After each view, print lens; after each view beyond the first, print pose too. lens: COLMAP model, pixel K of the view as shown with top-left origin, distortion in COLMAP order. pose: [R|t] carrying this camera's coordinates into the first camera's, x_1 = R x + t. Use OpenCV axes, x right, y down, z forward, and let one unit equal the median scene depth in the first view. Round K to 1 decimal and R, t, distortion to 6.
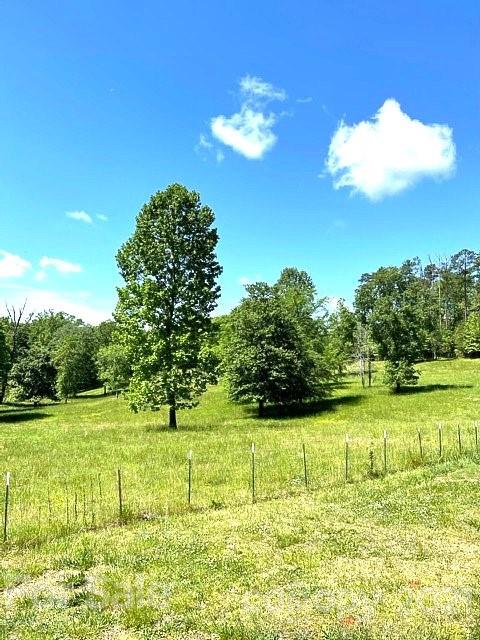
lens RADIAL K [[470.8, 0, 240.0], [0, 470.8, 320.0], [0, 0, 1]] dist [0.074641, -0.000682]
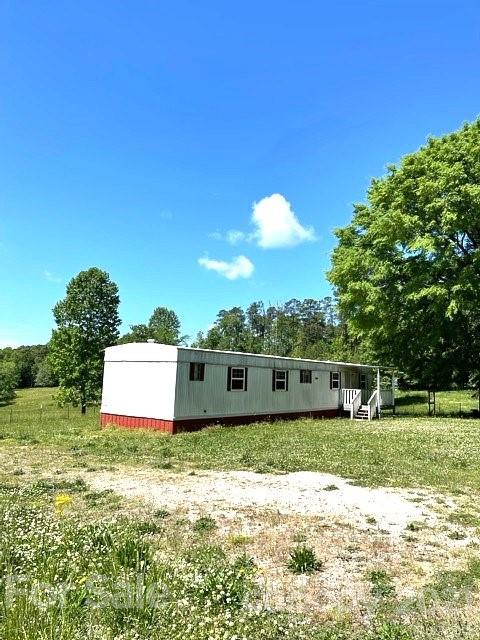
lens RADIAL K [[470.8, 0, 240.0], [0, 470.8, 320.0], [0, 0, 1]] dist [0.074641, -0.000682]
pose [[0.959709, 0.061168, 0.274258, -0.092619], [-0.048830, 0.997474, -0.051596, -0.047025], [-0.276722, 0.036125, 0.960271, -0.690197]]
